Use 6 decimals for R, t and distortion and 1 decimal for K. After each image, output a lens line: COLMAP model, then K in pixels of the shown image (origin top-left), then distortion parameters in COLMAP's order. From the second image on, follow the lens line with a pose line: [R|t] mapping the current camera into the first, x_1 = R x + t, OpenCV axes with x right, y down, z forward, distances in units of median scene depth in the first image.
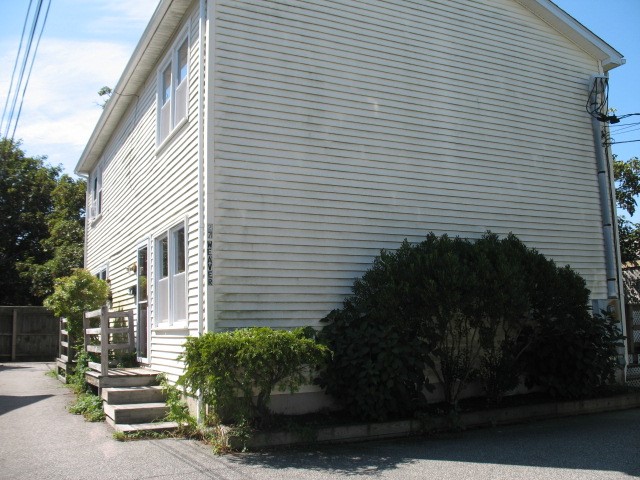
lens RADIAL K [[658.9, 0, 320.0], [0, 658.9, 240.0], [0, 0, 1]] dist [-0.127768, 0.021857]
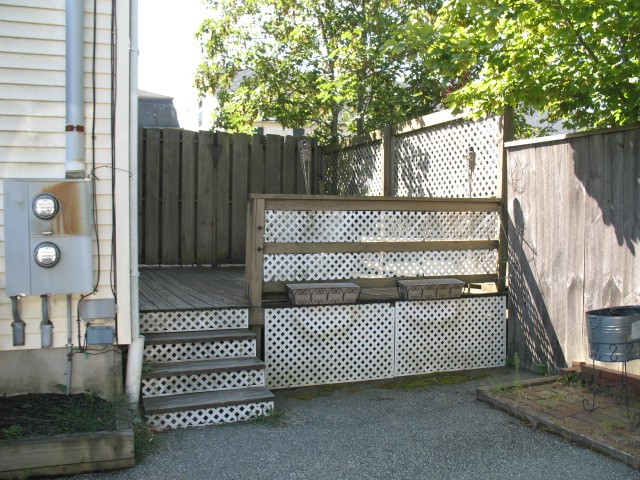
lens RADIAL K [[658.9, 0, 320.0], [0, 658.9, 240.0], [0, 0, 1]] dist [-0.127768, 0.021857]
pose [[0.995059, 0.019767, -0.097293, 0.639146], [-0.004132, 0.987375, 0.158345, 0.065697], [0.099195, -0.157161, 0.982579, 0.617691]]
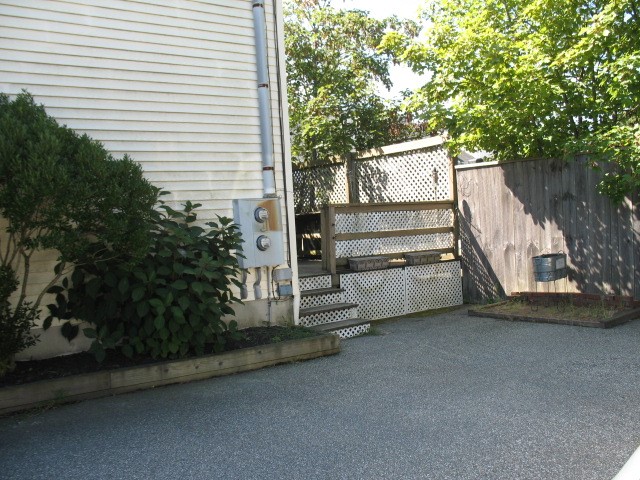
lens RADIAL K [[658.9, 0, 320.0], [0, 658.9, 240.0], [0, 0, 1]] dist [-0.127768, 0.021857]
pose [[0.983037, -0.039428, 0.179120, 0.380473], [0.012763, 0.988958, 0.147643, 0.034886], [-0.182963, -0.142853, 0.972686, 0.318501]]
